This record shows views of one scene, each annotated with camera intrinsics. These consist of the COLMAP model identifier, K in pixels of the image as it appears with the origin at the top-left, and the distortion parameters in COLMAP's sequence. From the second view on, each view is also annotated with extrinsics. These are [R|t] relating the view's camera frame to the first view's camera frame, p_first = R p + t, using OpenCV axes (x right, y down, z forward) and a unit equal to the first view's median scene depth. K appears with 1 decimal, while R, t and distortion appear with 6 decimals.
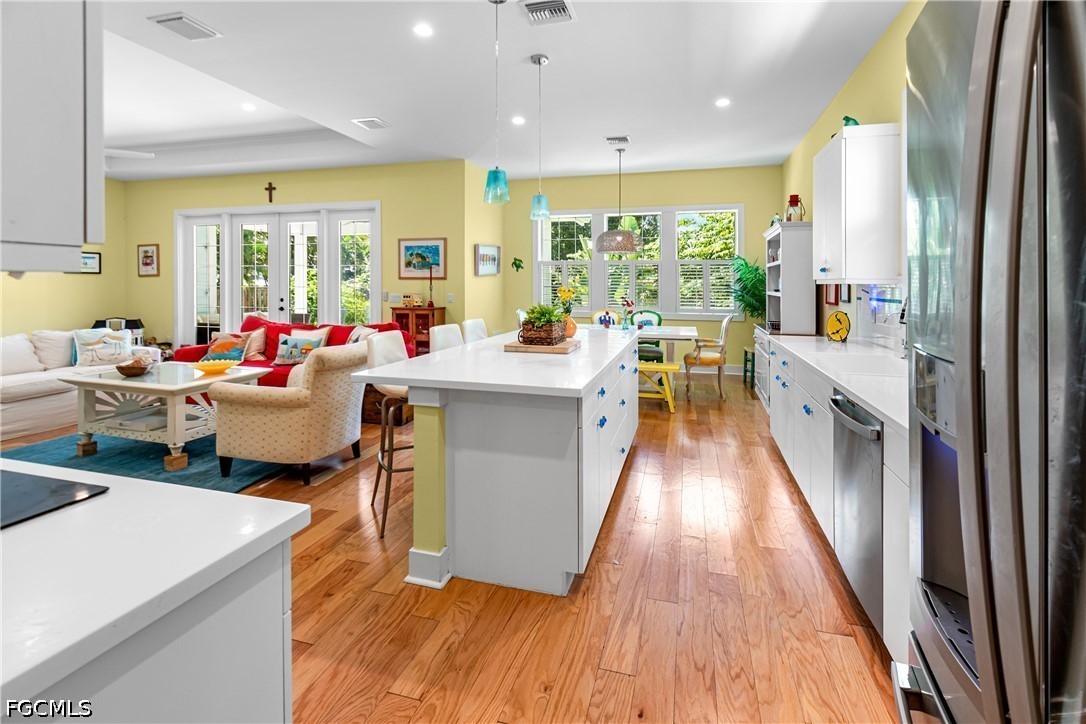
lens RADIAL K [[492.6, 0, 556.5], [0, 492.6, 289.9], [0, 0, 1]] dist [0.006930, -0.004568]
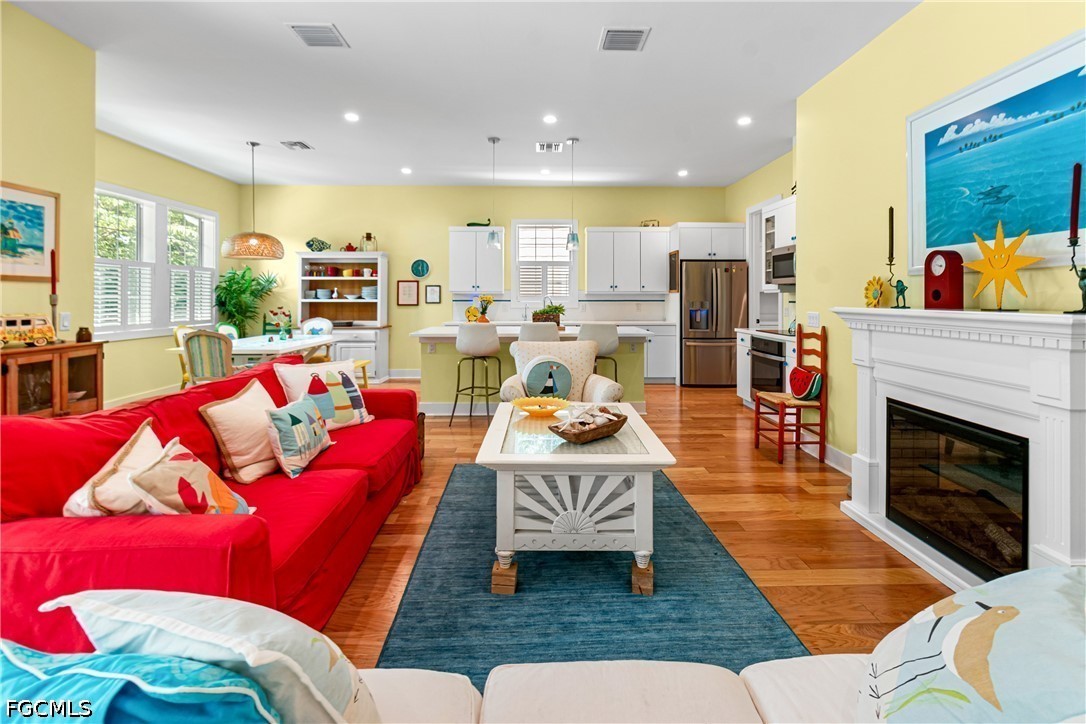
lens RADIAL K [[492.6, 0, 544.6], [0, 492.6, 297.9], [0, 0, 1]] dist [0.006930, -0.004568]
pose [[-0.279676, -0.008537, 0.960057, -0.795317], [0.007562, 0.999910, 0.011094, -0.007666], [-0.960065, 0.010363, -0.279586, 0.676017]]
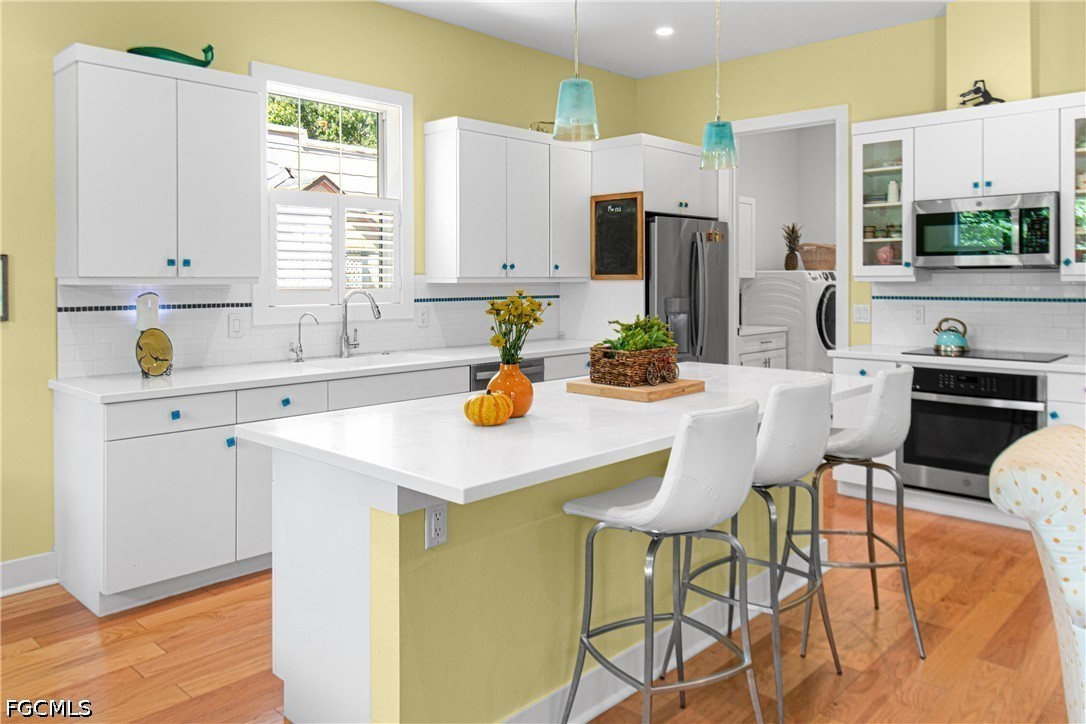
lens RADIAL K [[791.7, 0, 540.4], [0, 791.7, 284.9], [0, 0, 1]] dist [0.005779, -0.012313]
pose [[-0.881291, -0.007662, 0.472512, -0.175473], [0.002002, 0.999799, 0.019945, -0.016356], [-0.472570, 0.018523, -0.881098, 0.867291]]
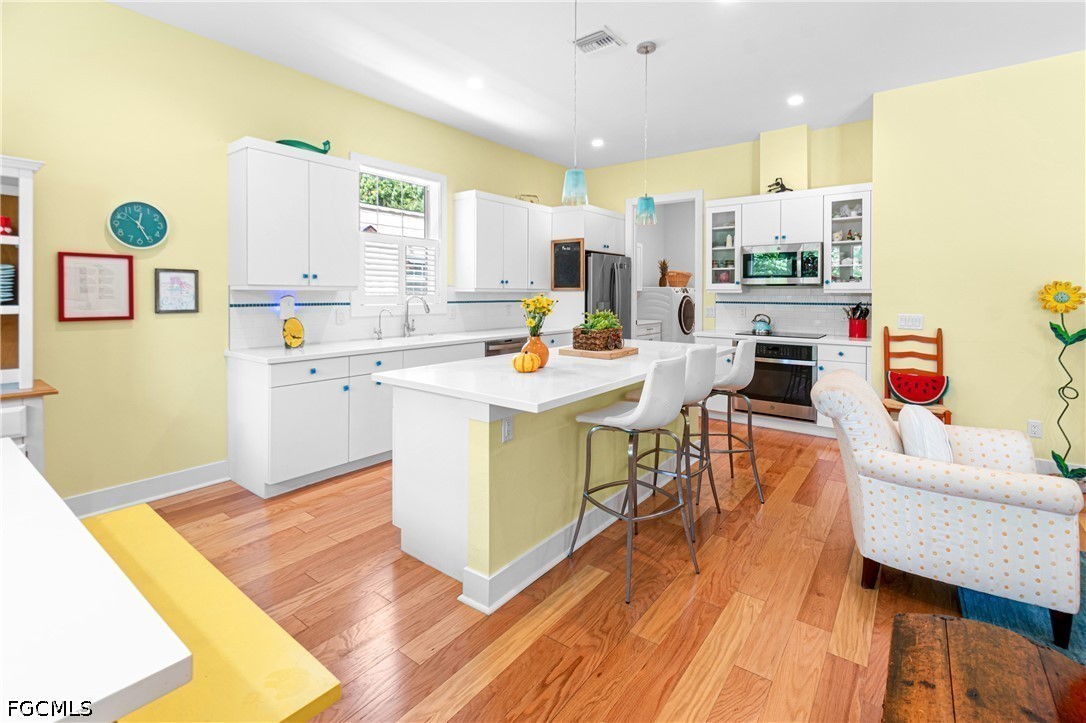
lens RADIAL K [[492.6, 0, 544.0], [0, 492.6, 297.3], [0, 0, 1]] dist [0.006930, -0.004568]
pose [[-0.925860, -0.013062, 0.377640, -0.141069], [-0.006281, 0.999796, 0.019184, -0.010508], [-0.377813, 0.015389, -0.925754, 0.906578]]
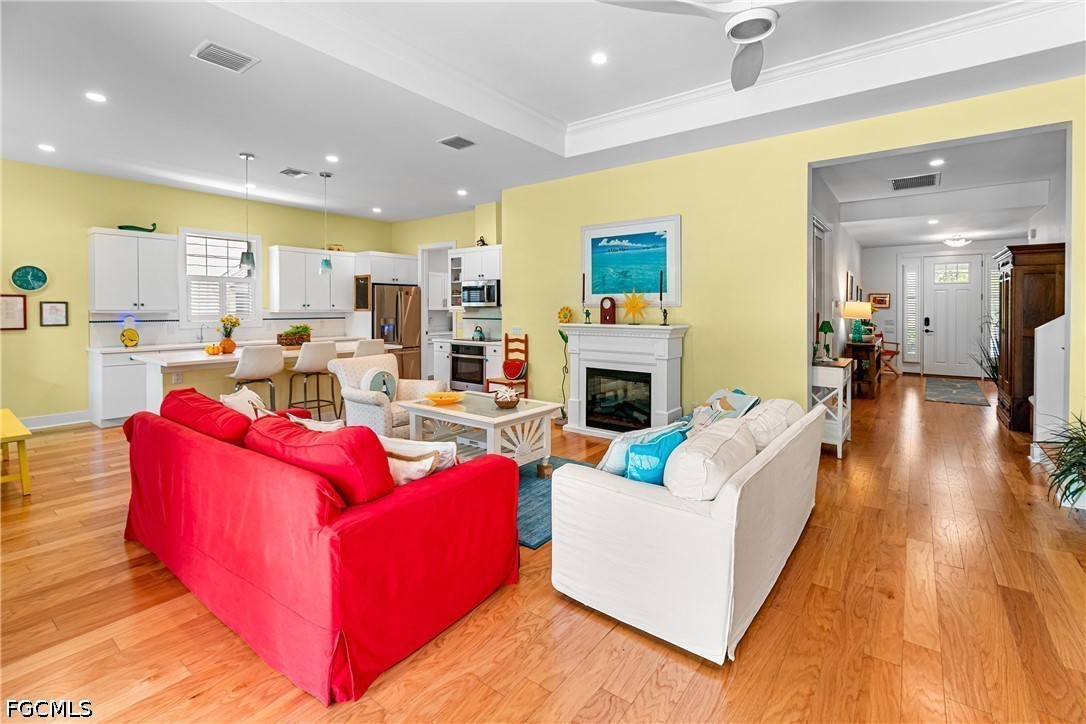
lens RADIAL K [[492.6, 0, 547.1], [0, 492.6, 314.0], [0, 0, 1]] dist [0.006930, -0.004568]
pose [[-0.927367, -0.011514, 0.373977, -0.734323], [-0.003249, 0.999737, 0.022723, -0.026969], [-0.374140, 0.019858, -0.927160, 1.069682]]
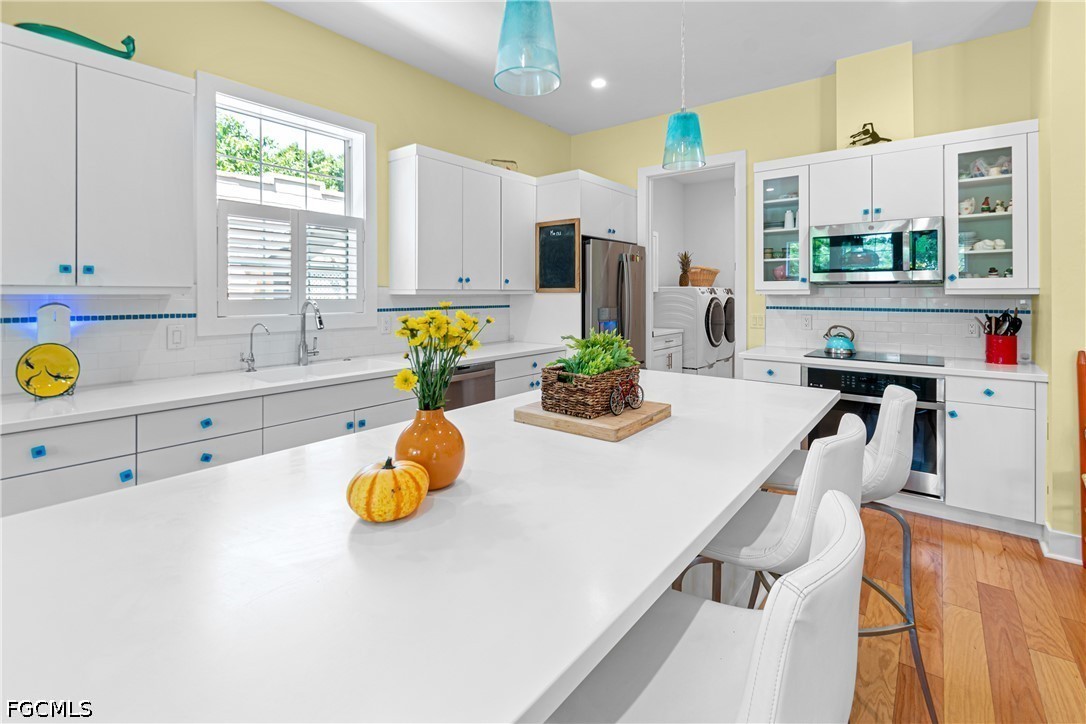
lens RADIAL K [[492.6, 0, 544.1], [0, 492.6, 293.6], [0, 0, 1]] dist [0.006930, -0.004568]
pose [[-0.919957, -0.006665, 0.391964, -0.082622], [-0.002428, 0.999933, 0.011304, -0.010689], [-0.392013, 0.009447, -0.919911, 0.677368]]
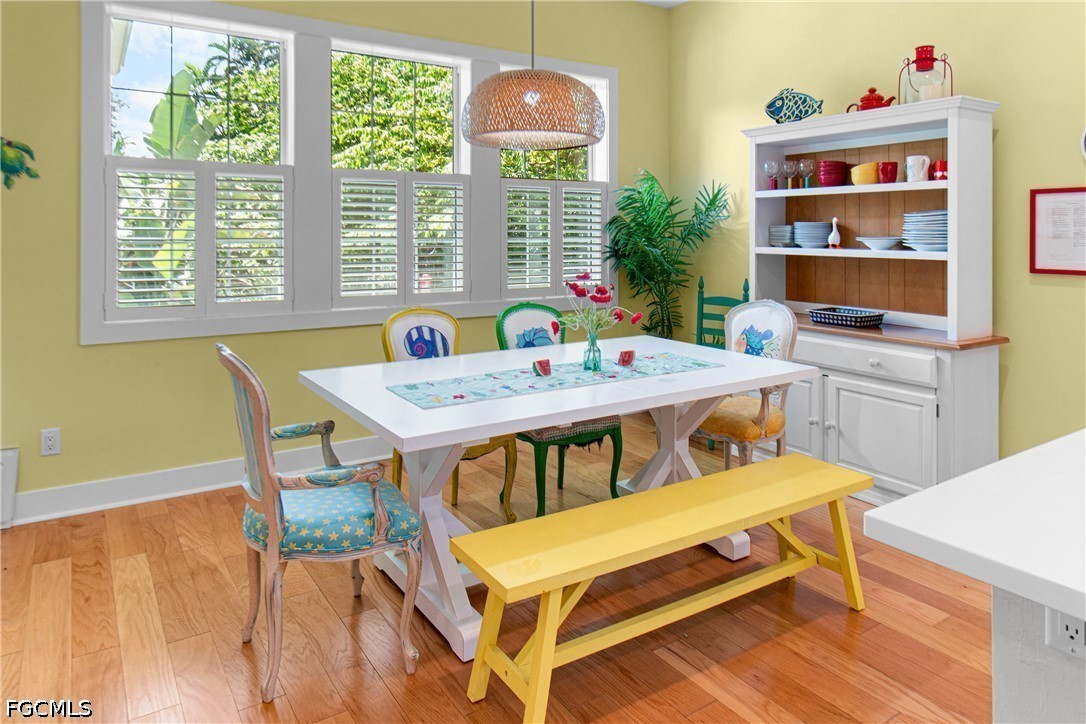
lens RADIAL K [[711.8, 0, 555.8], [0, 711.8, 225.9], [0, 0, 1]] dist [-0.000211, 0.002319]
pose [[0.652746, 0.002505, 0.757572, -0.203447], [0.009317, 0.999892, -0.011334, -0.010080], [-0.757519, 0.014456, 0.652653, 0.612183]]
